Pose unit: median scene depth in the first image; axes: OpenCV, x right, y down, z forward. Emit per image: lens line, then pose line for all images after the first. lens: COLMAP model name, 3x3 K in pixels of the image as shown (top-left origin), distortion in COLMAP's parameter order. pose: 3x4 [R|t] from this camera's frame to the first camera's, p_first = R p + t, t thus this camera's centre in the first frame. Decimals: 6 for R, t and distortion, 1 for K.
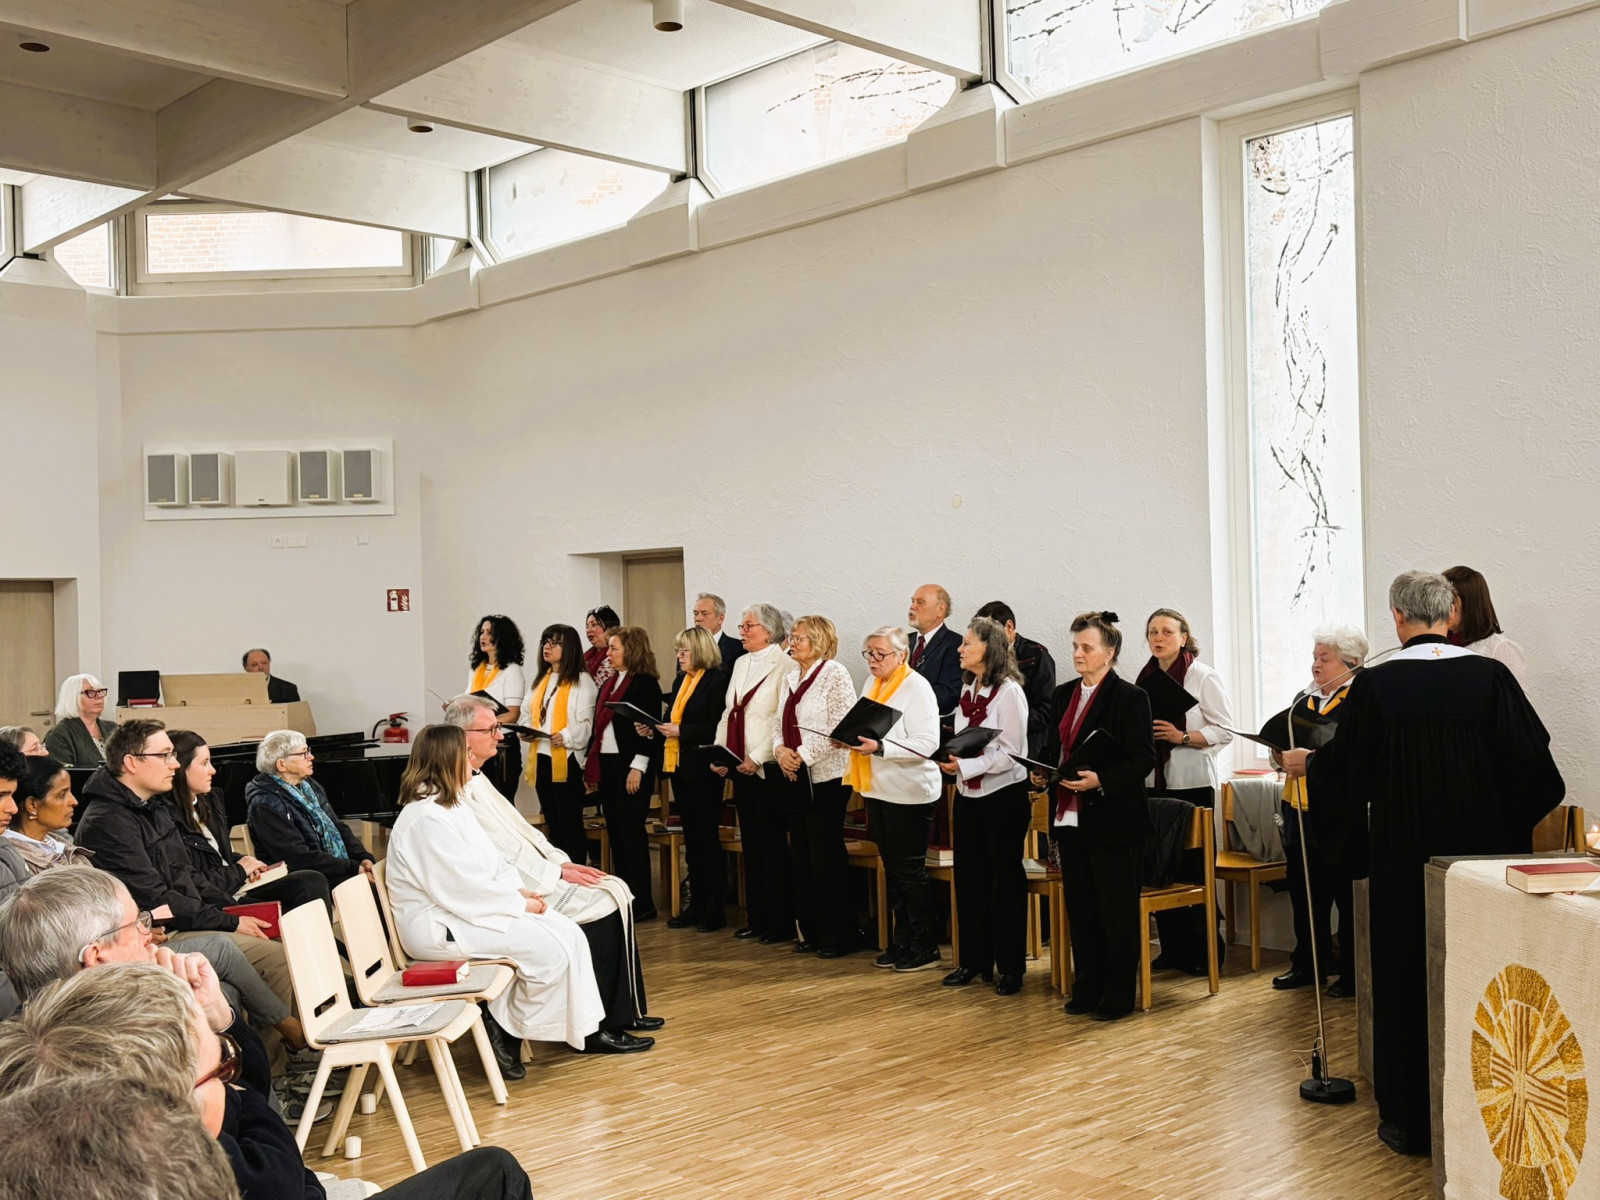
lens RADIAL K [[1692.8, 0, 801.3], [0, 1692.8, 591.5], [0, 0, 1]] dist [0.025983, 0.000000]
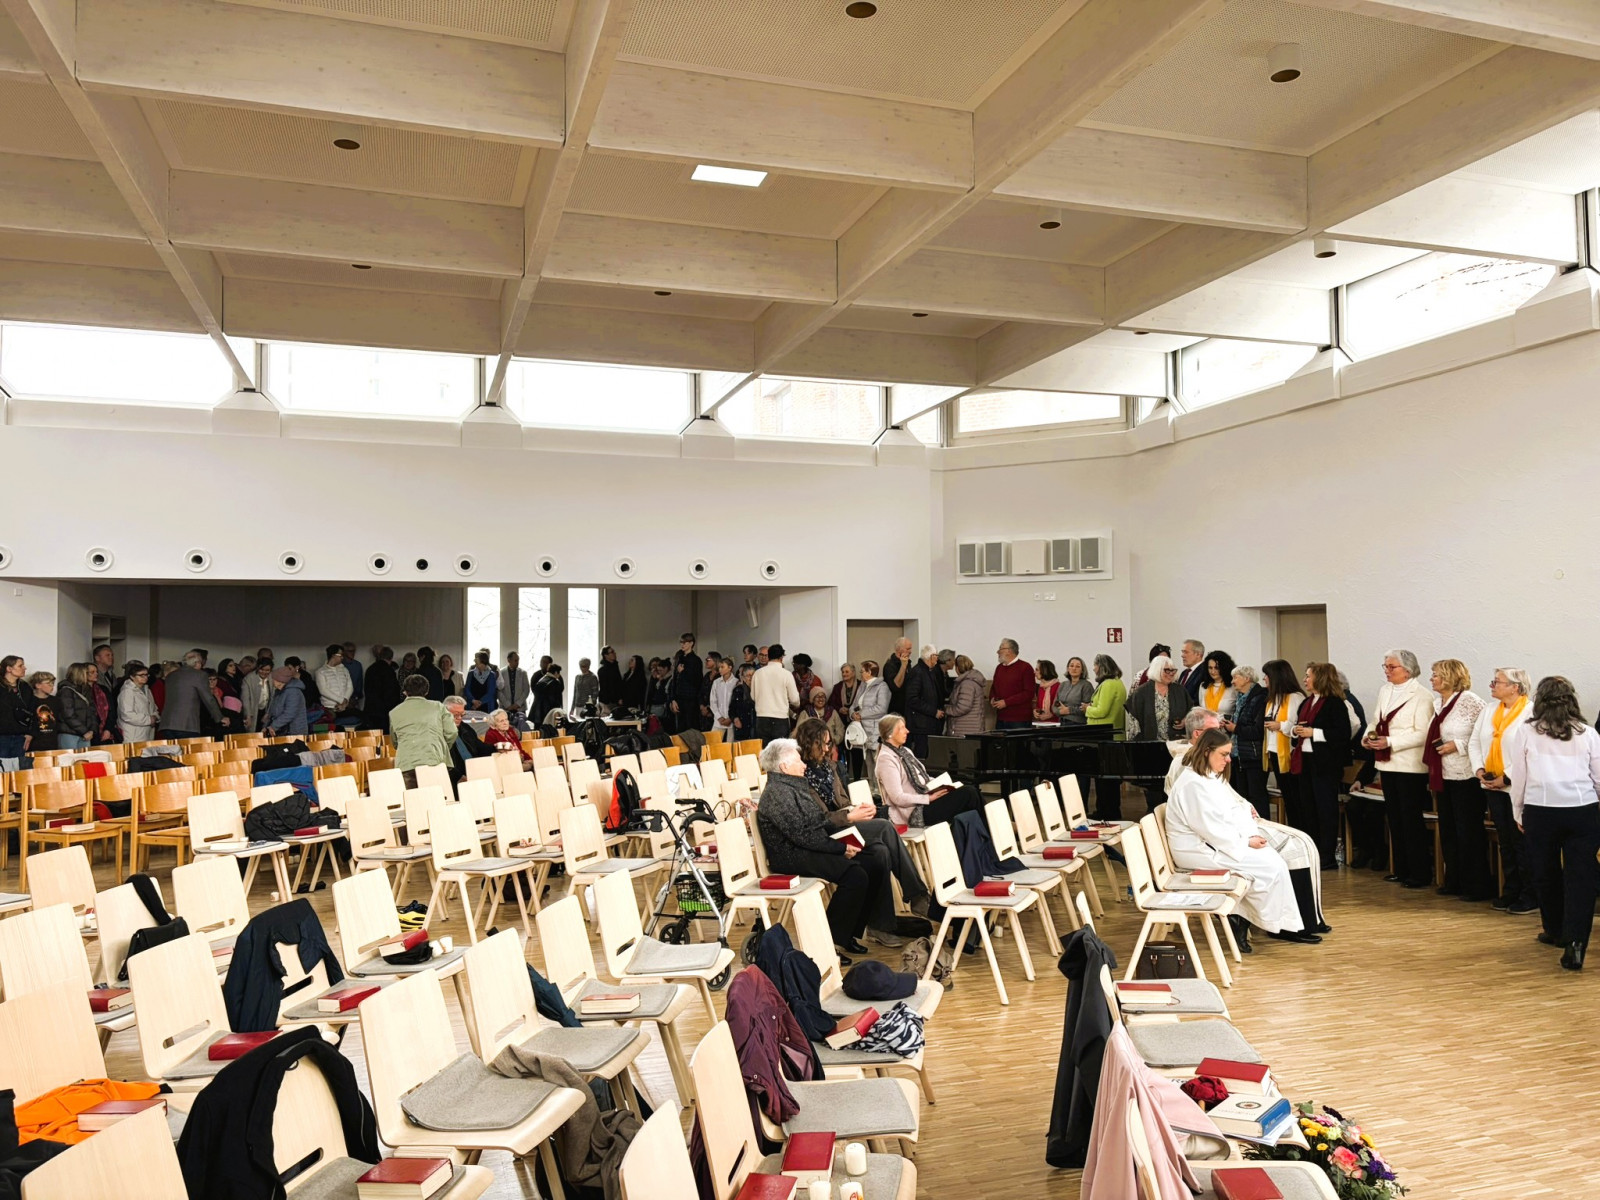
lens RADIAL K [[1204.6, 0, 806.5], [0, 1204.6, 601.4], [0, 0, 1]] dist [0.057093, -0.057109]
pose [[0.904537, 0.002390, -0.426388, -0.041653], [-0.007168, 0.999928, -0.009600, -0.022180], [0.426335, 0.011739, 0.904489, -0.172826]]
